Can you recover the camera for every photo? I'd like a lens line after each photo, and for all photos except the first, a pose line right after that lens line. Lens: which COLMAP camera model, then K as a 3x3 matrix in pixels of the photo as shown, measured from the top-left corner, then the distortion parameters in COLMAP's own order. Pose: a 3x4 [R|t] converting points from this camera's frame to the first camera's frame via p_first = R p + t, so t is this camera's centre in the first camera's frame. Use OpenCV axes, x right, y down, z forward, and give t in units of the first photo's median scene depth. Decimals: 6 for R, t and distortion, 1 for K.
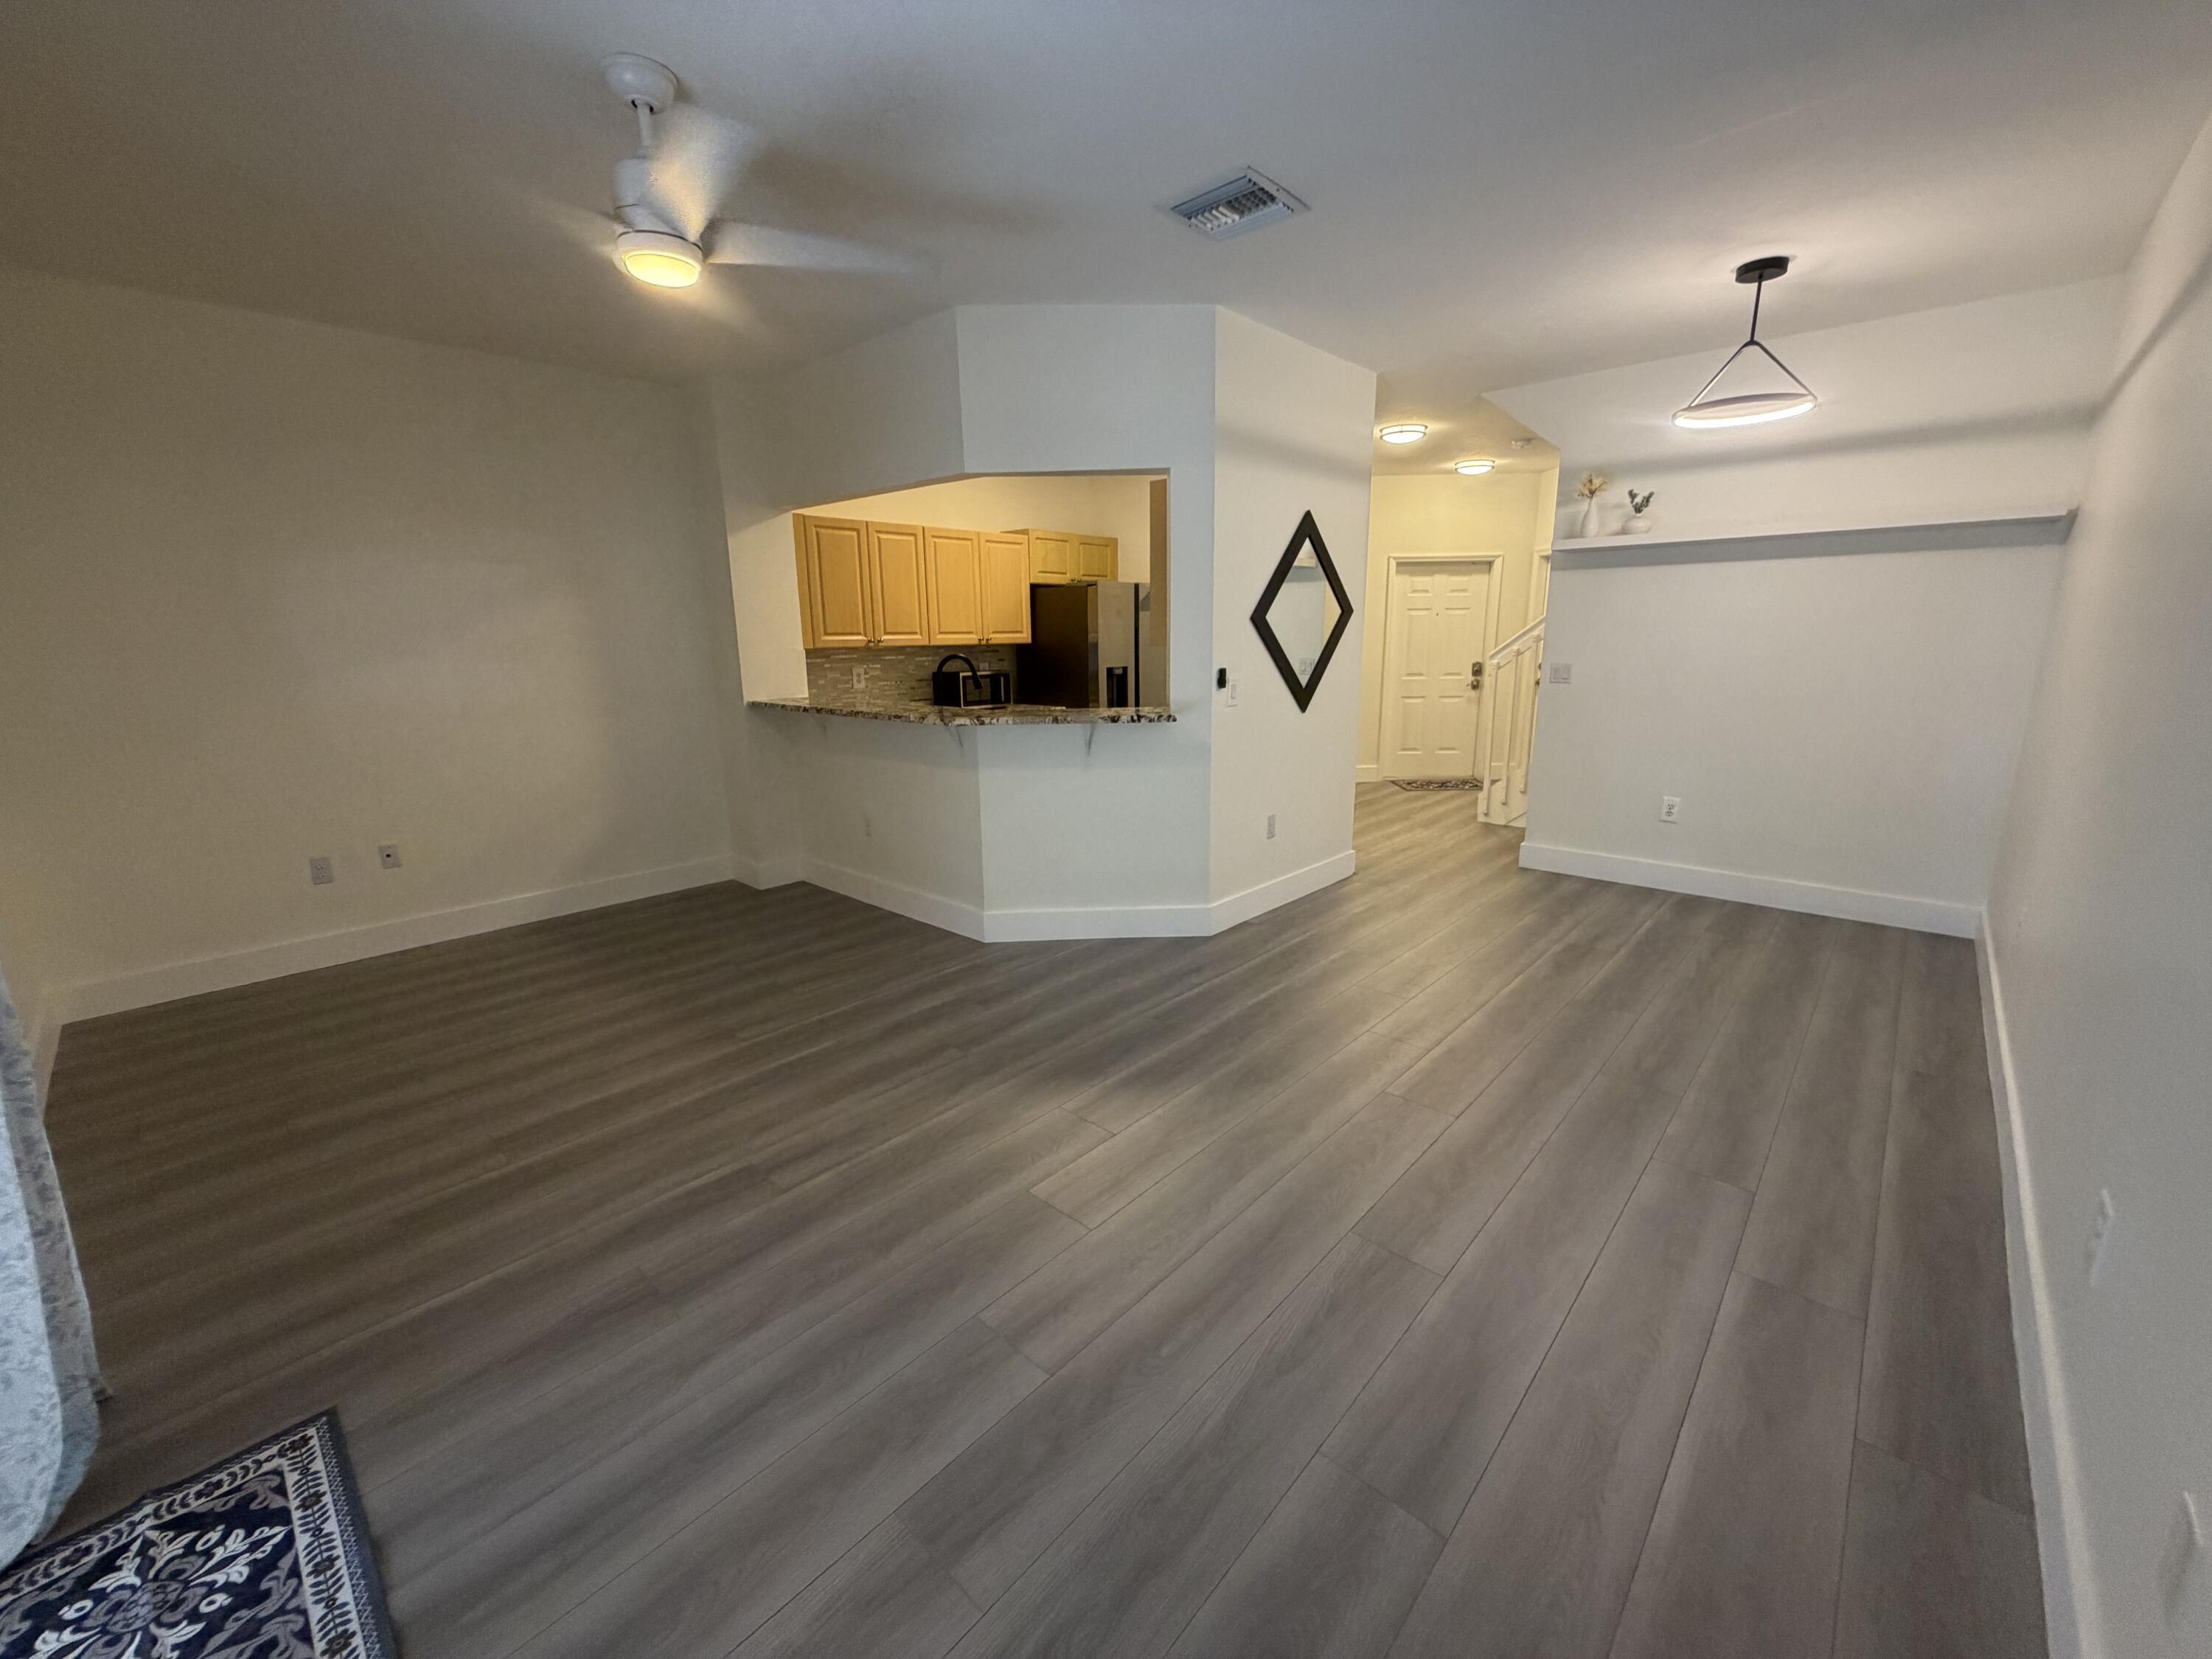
lens RADIAL K [[880.4, 0, 1106.0], [0, 880.4, 829.5], [0, 0, 1]] dist [0.000090, -0.000002]
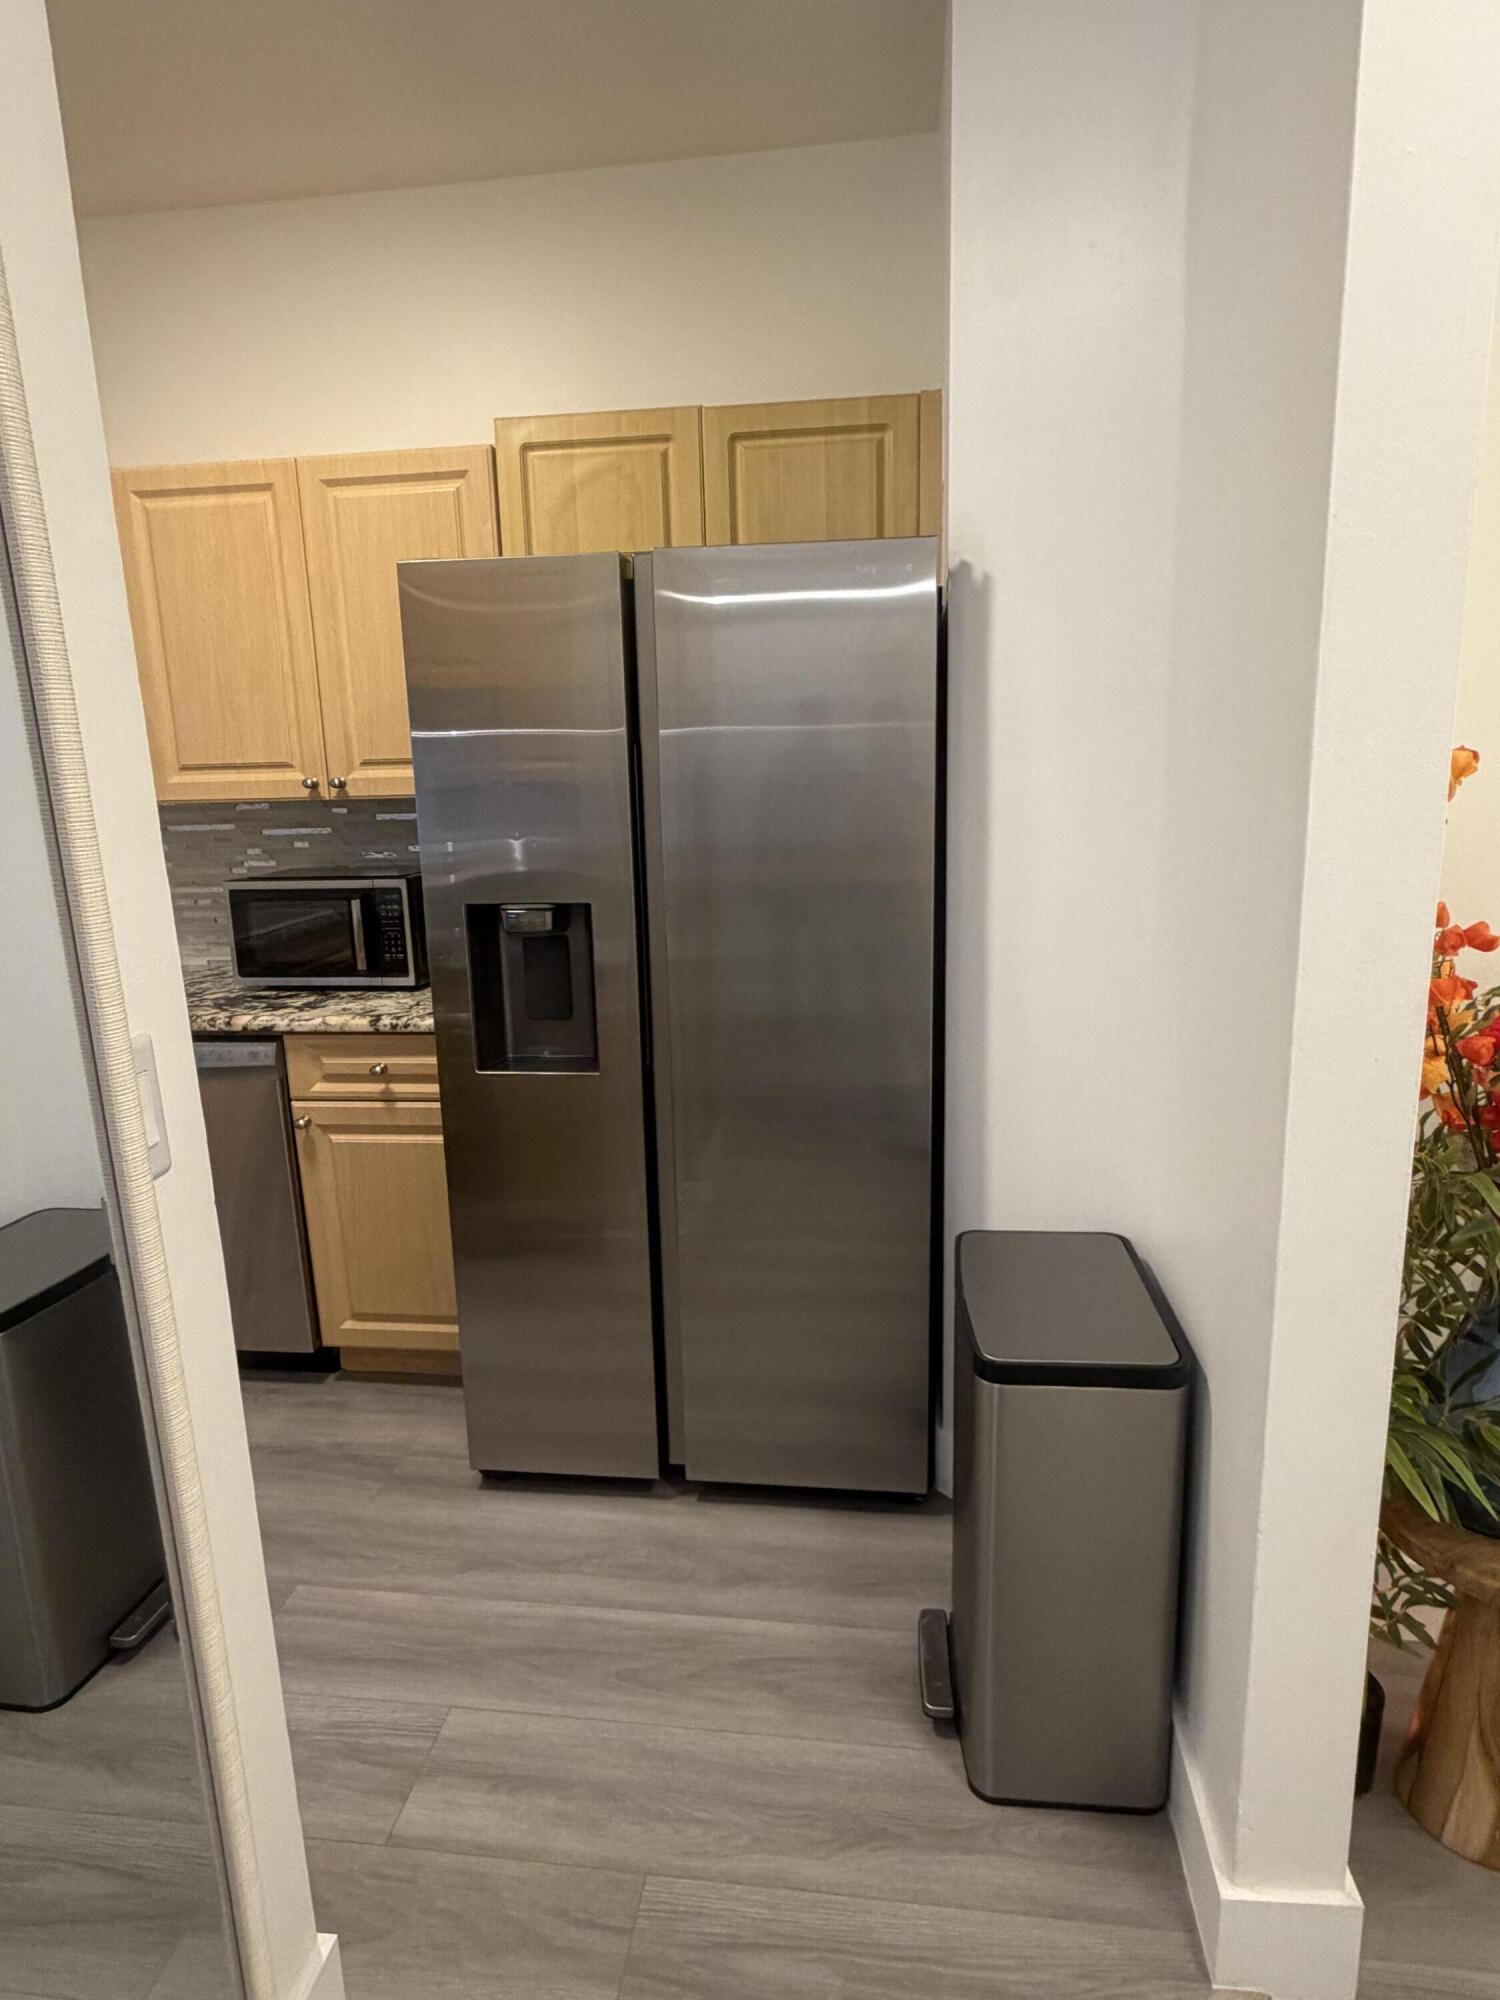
lens RADIAL K [[1170.5, 0, 750.0], [0, 1170.5, 1000.0], [0, 0, 1]] dist [-0.000182, -0.000057]
pose [[0.579791, 0.161476, -0.798604, 0.320391], [-0.154980, 0.984126, 0.086472, -0.195823], [0.799890, 0.073632, 0.595613, 0.854491]]
